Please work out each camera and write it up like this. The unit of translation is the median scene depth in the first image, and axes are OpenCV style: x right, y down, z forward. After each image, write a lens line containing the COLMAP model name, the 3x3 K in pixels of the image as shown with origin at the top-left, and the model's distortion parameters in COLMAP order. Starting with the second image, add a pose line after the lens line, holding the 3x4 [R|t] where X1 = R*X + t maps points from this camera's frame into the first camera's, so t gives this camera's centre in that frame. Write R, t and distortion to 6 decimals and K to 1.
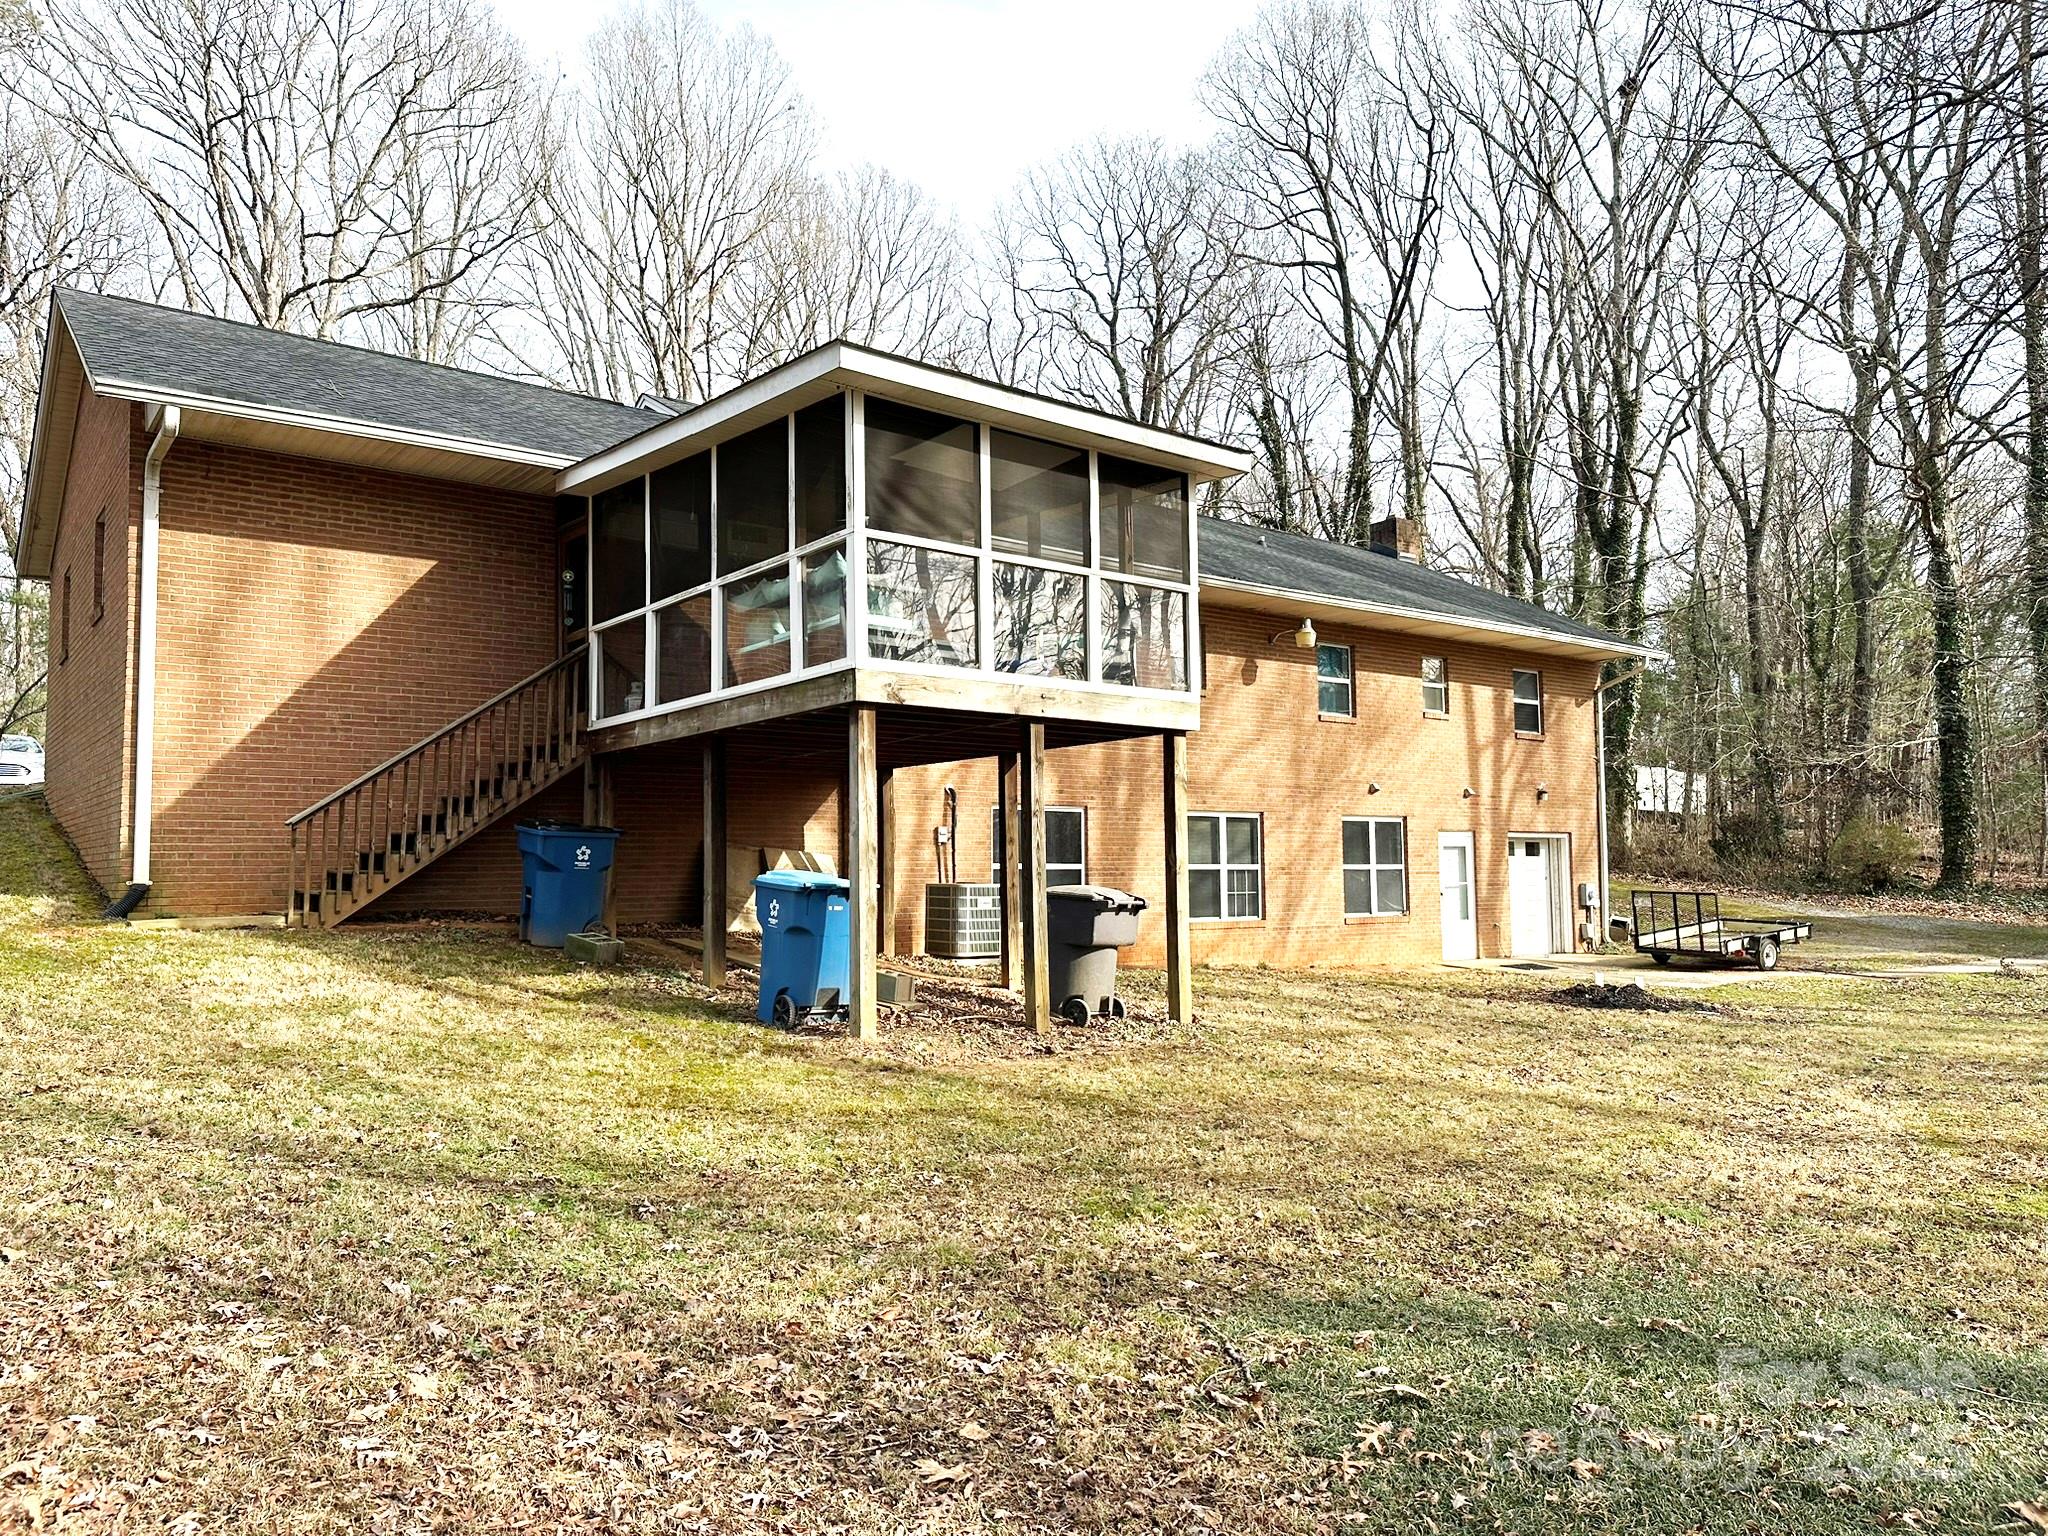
lens RADIAL K [[1422.2, 0, 1032.1], [0, 1422.2, 799.6], [0, 0, 1]] dist [0.097657, -0.149822]
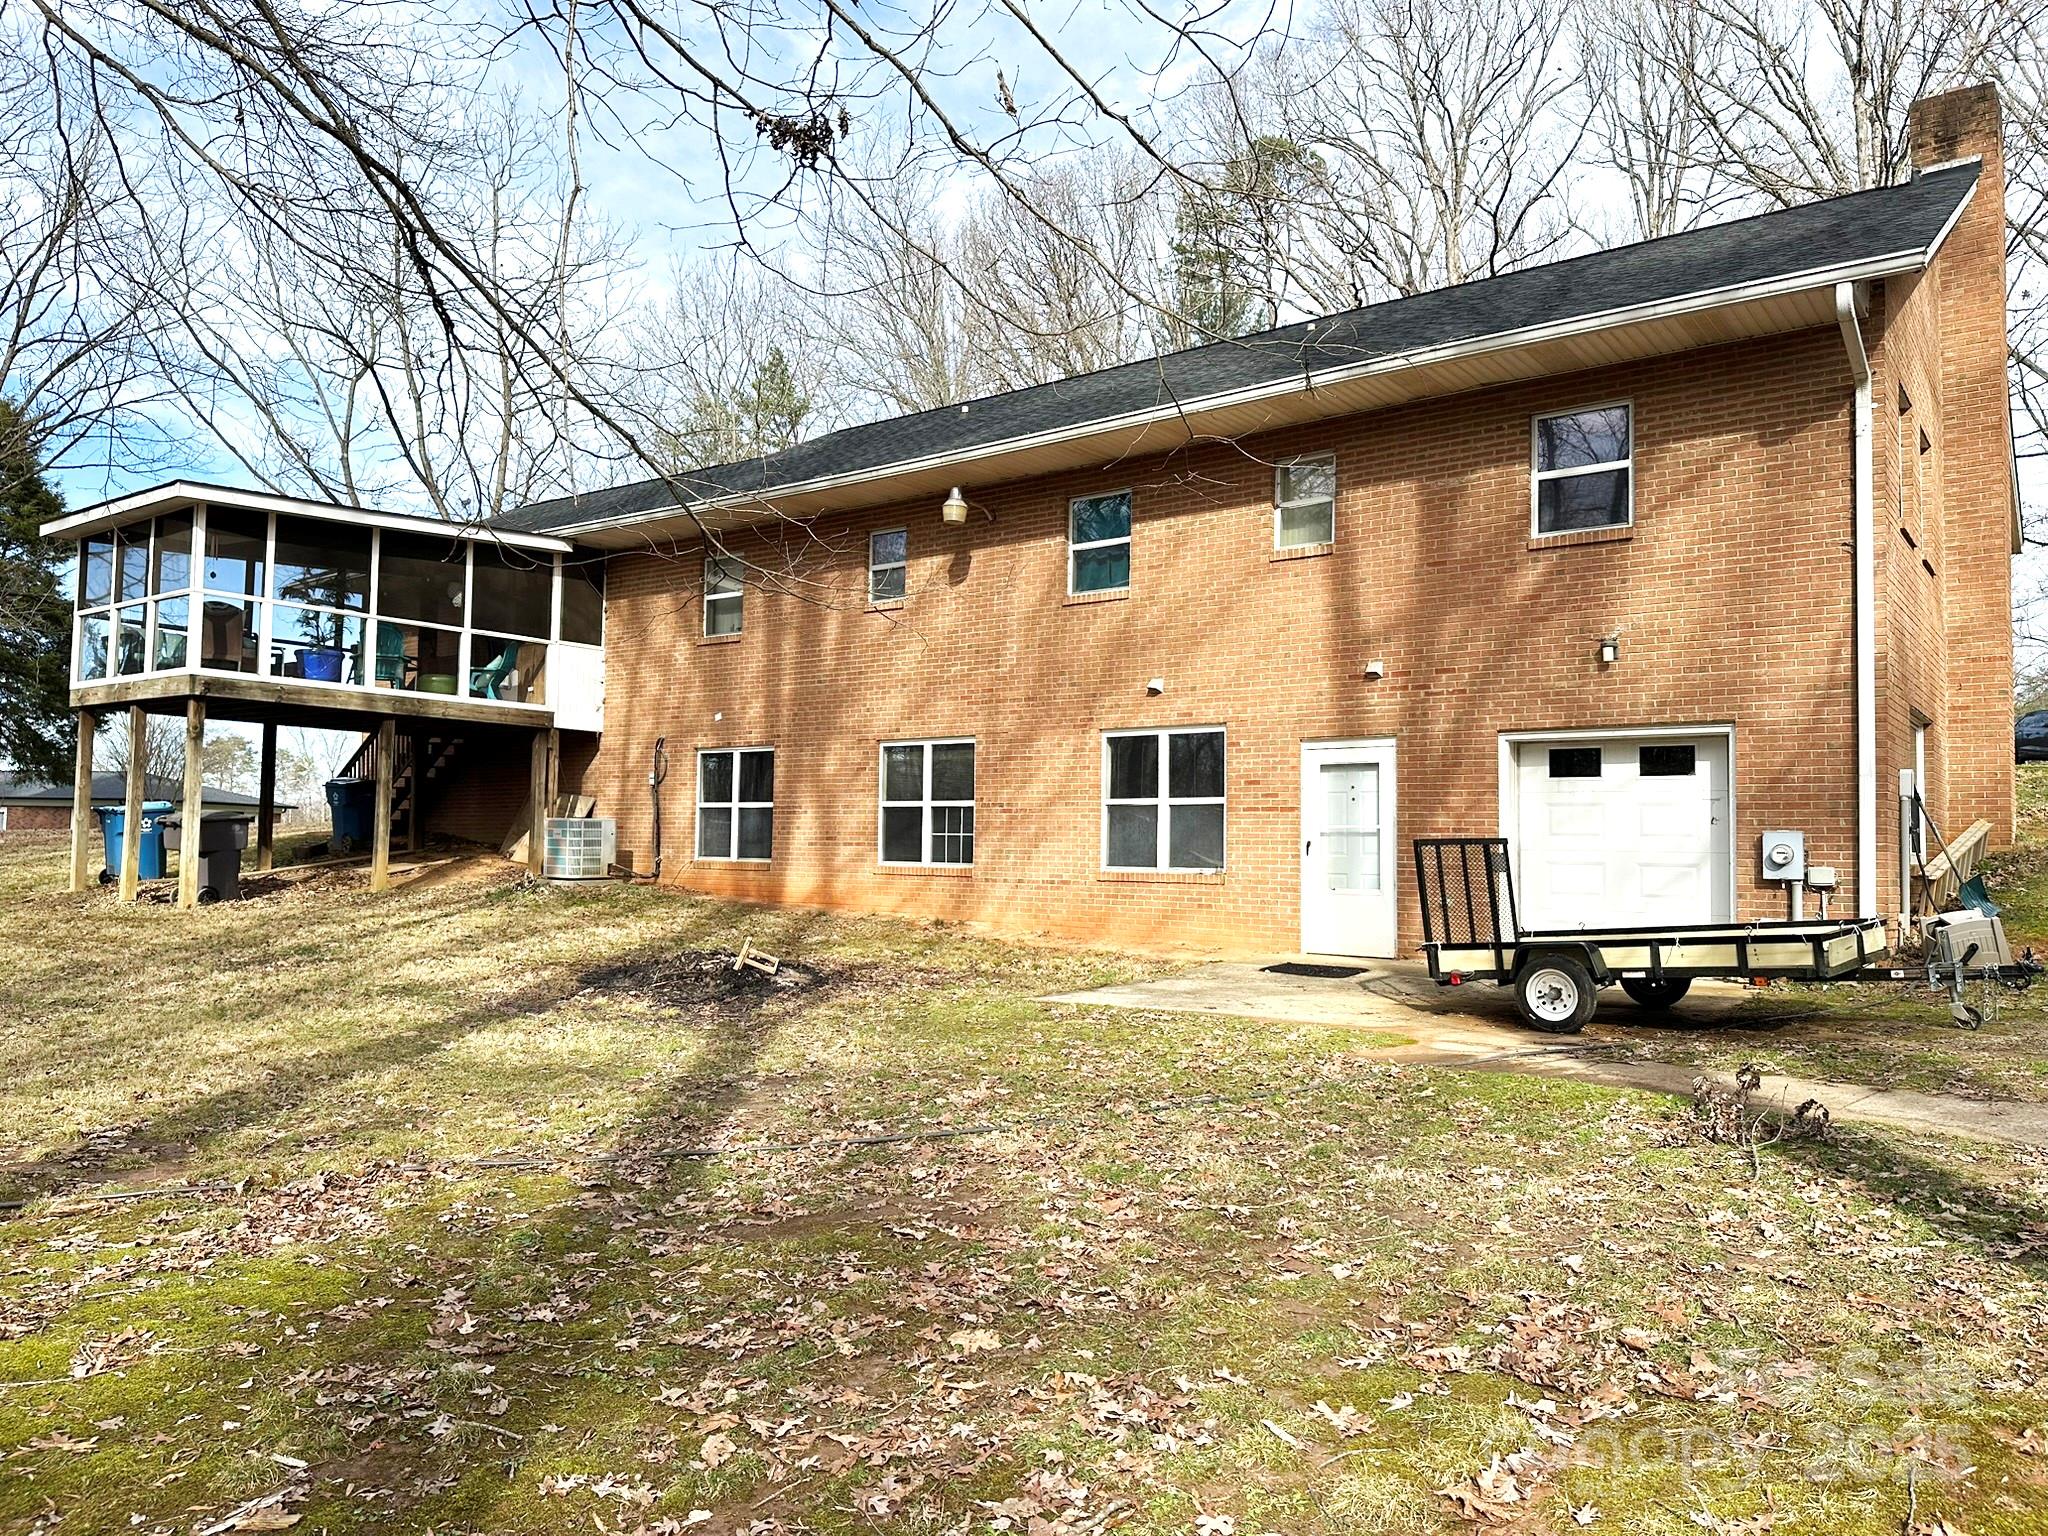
lens RADIAL K [[1422.2, 0, 1032.1], [0, 1422.2, 799.6], [0, 0, 1]] dist [0.097657, -0.149822]
pose [[0.242361, -0.011172, -0.970122, 0.964093], [0.046433, 0.998921, 0.000097, 0.046716], [0.969074, -0.045069, 0.242619, 0.839331]]
